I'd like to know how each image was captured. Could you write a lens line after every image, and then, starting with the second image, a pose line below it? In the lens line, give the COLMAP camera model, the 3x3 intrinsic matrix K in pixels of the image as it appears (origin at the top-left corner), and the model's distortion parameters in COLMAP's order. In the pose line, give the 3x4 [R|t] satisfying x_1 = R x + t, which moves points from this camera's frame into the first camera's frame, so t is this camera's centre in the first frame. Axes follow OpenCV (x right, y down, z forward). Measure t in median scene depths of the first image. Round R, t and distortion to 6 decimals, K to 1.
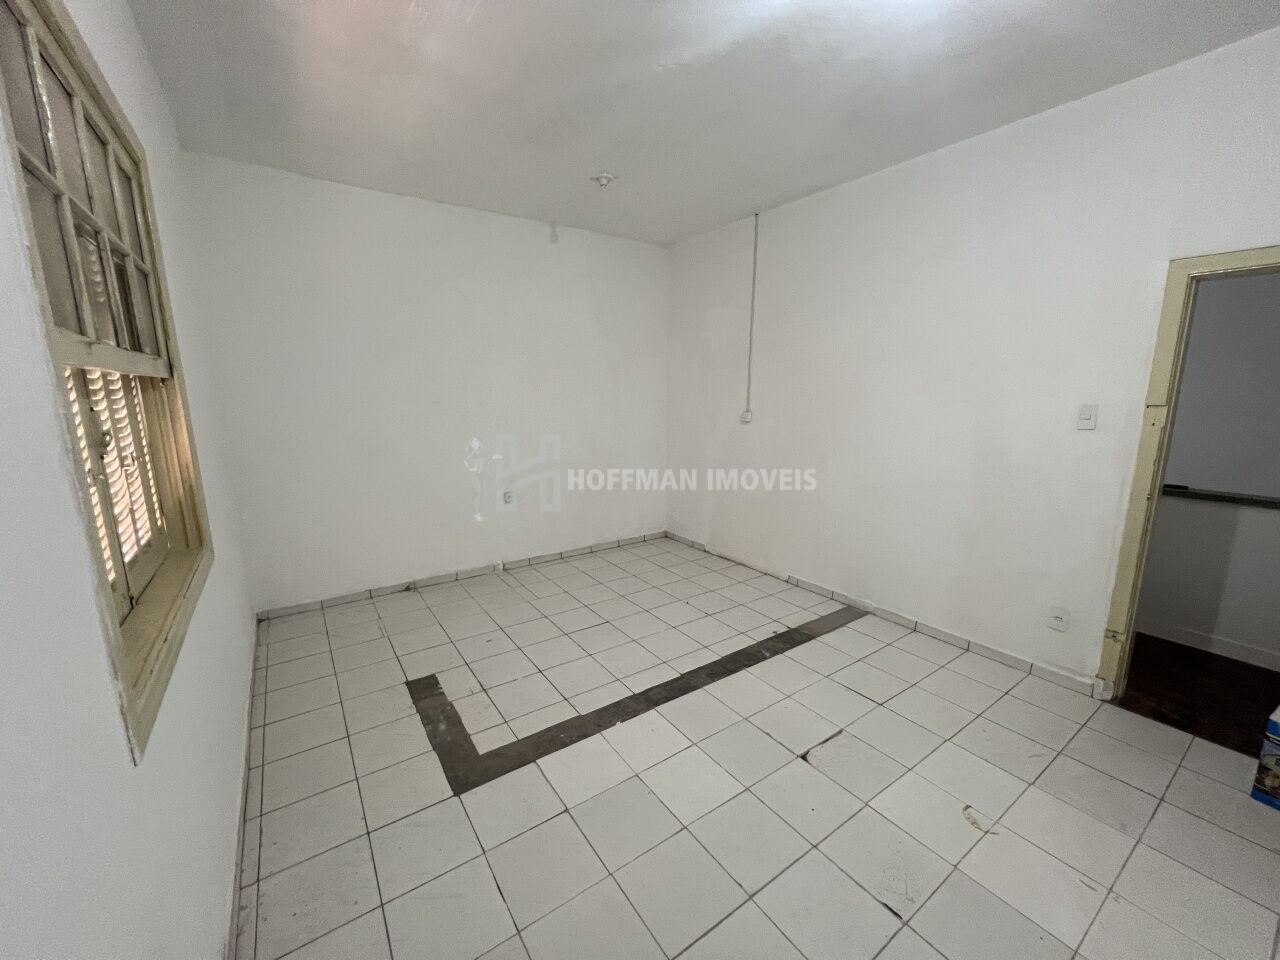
lens RADIAL K [[508.9, 0, 642.1], [0, 508.9, 481.1], [0, 0, 1]] dist [-0.001268, -0.000029]
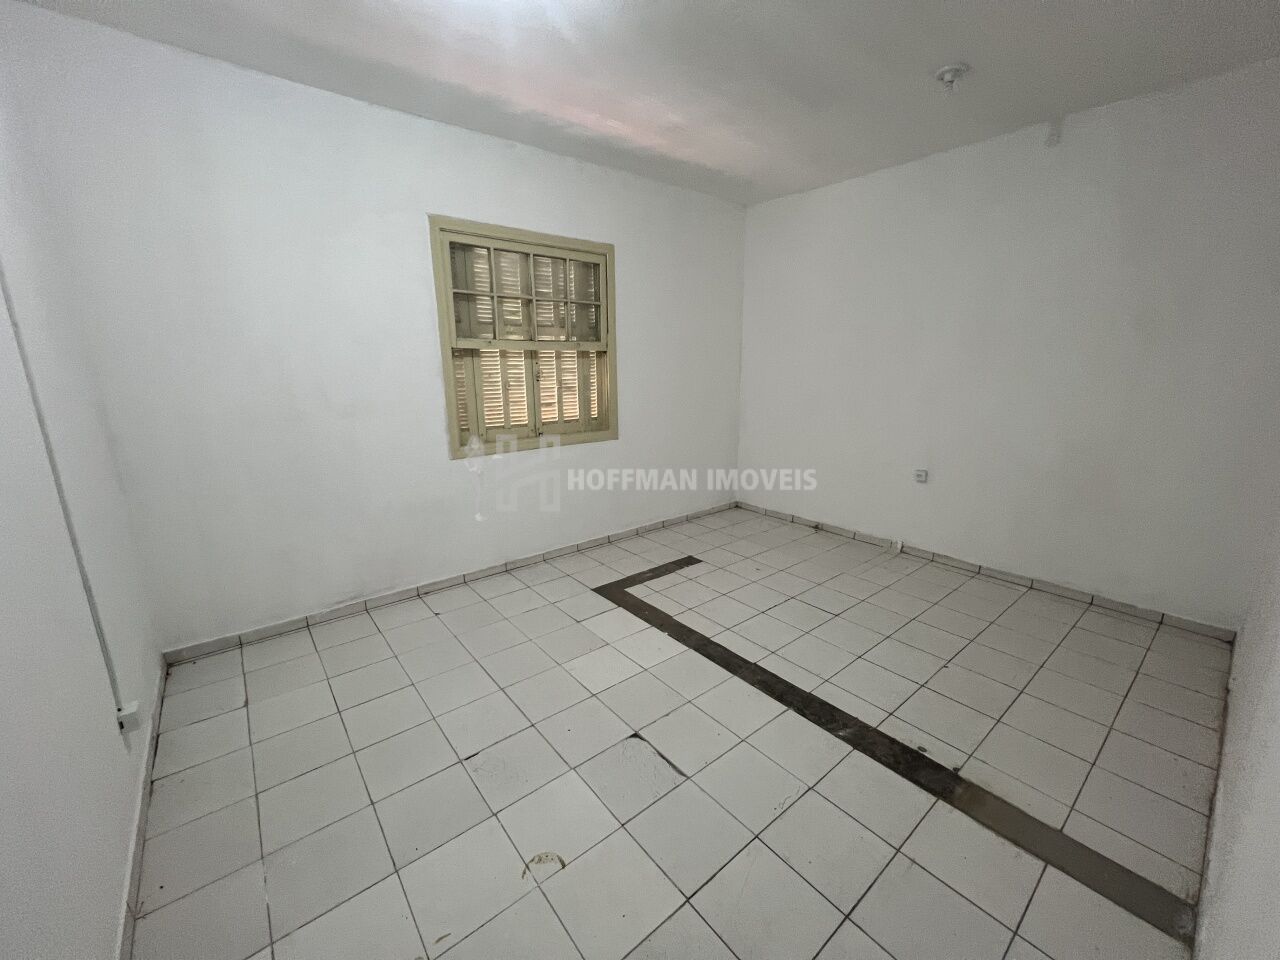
lens RADIAL K [[508.9, 0, 642.1], [0, 508.9, 484.5], [0, 0, 1]] dist [-0.001268, -0.000029]
pose [[0.079432, 0.237691, -0.968087, 0.773233], [-0.172308, 0.959812, 0.221522, -0.093154], [0.981835, 0.149213, 0.117195, 0.555686]]
